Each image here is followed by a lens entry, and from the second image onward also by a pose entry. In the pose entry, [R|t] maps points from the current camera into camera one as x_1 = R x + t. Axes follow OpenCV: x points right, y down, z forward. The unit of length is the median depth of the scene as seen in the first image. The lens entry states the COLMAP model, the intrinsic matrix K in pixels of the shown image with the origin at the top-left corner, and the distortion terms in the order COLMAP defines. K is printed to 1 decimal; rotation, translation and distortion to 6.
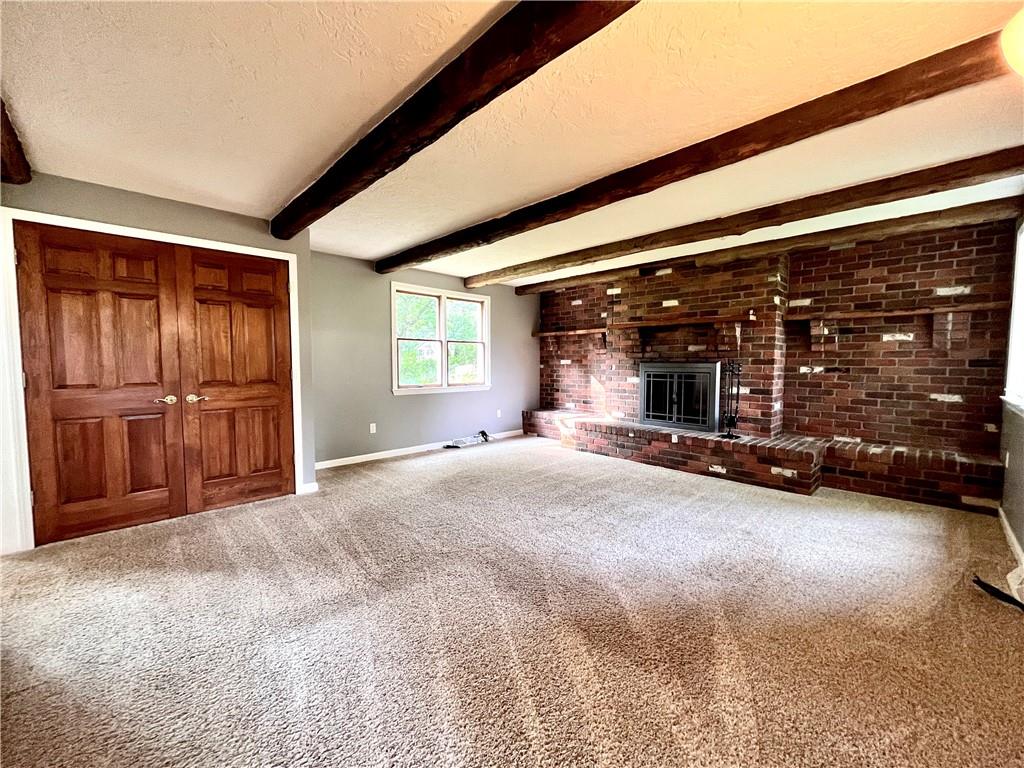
lens RADIAL K [[421.0, 0, 512.4], [0, 421.0, 385.7], [0, 0, 1]] dist [0.006405, -0.001551]
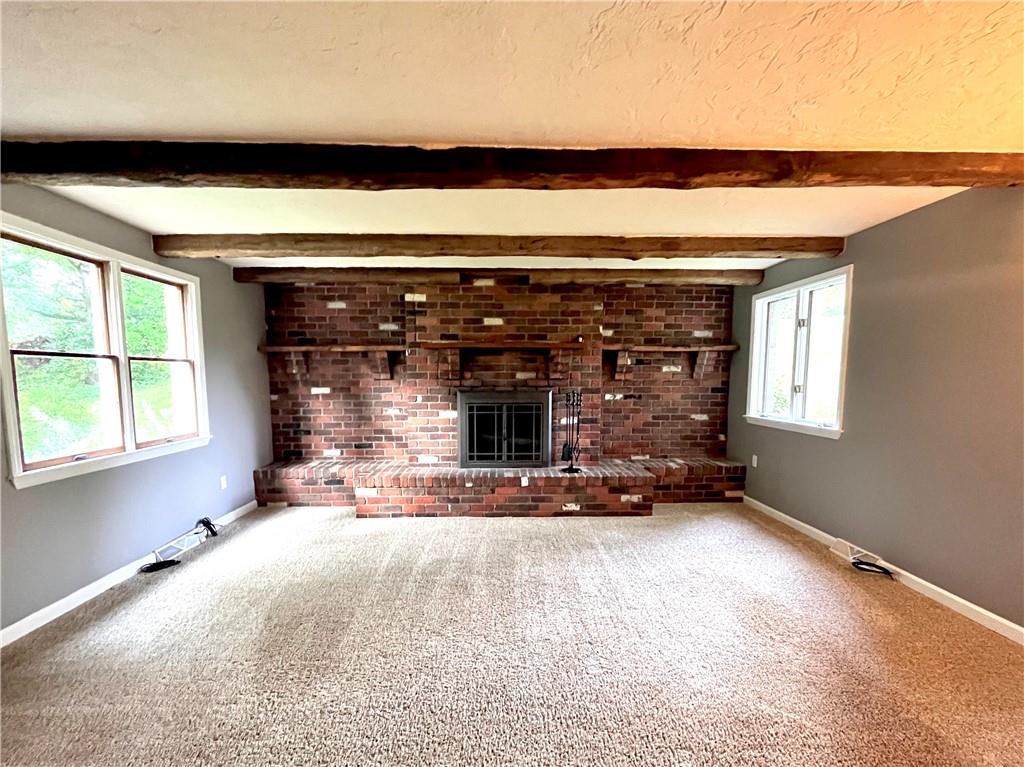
lens RADIAL K [[460.6, 0, 511.7], [0, 460.6, 419.4], [0, 0, 1]] dist [-0.003417, 0.000055]
pose [[0.675575, -0.072112, 0.733756, -0.312990], [0.044066, 0.997376, 0.057448, -0.056291], [-0.735973, -0.006477, 0.676980, 0.378099]]
